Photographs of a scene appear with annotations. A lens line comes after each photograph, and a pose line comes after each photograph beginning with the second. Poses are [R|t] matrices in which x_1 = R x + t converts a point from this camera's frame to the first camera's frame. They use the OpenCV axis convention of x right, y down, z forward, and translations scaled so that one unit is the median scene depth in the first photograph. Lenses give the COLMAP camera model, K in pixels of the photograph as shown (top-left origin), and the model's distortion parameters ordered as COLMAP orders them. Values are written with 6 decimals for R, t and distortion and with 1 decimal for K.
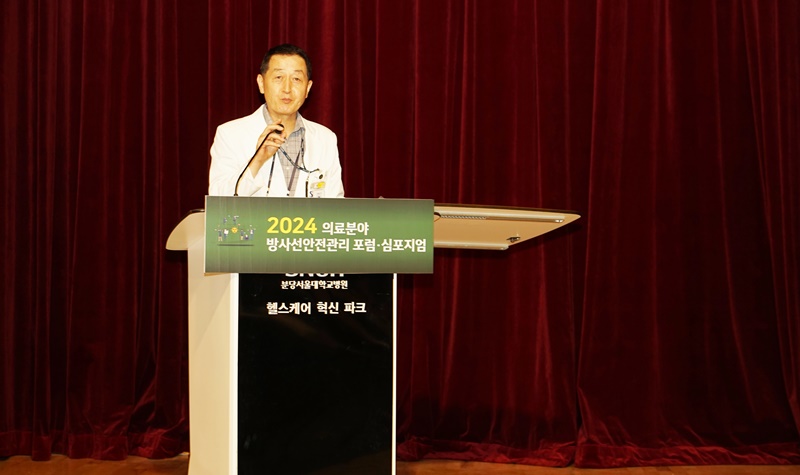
lens RADIAL K [[1944.6, 0, 378.7], [0, 1944.6, 236.1], [0, 0, 1]] dist [0.038888, 0.000000]
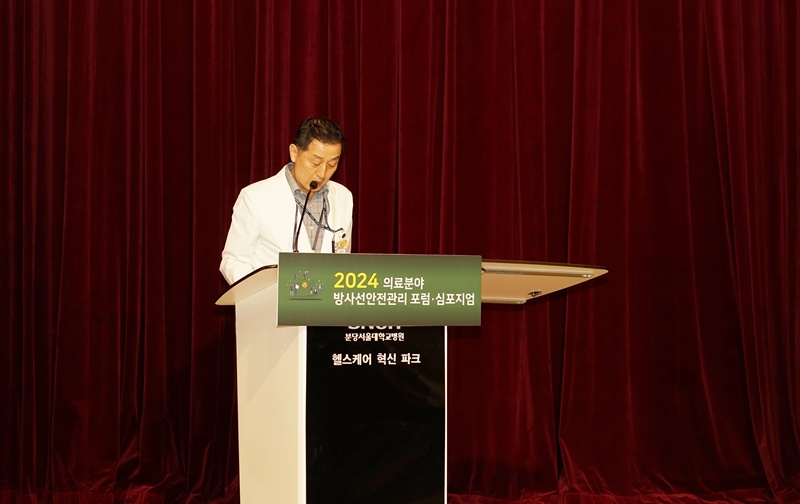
lens RADIAL K [[2120.7, 0, 397.9], [0, 2120.7, 246.7], [0, 0, 1]] dist [0.025013, 0.000000]
pose [[0.990698, -0.000497, 0.136076, -0.135240], [0.003737, 0.999715, -0.023560, 0.002574], [-0.136026, 0.023849, 0.990418, -0.104467]]
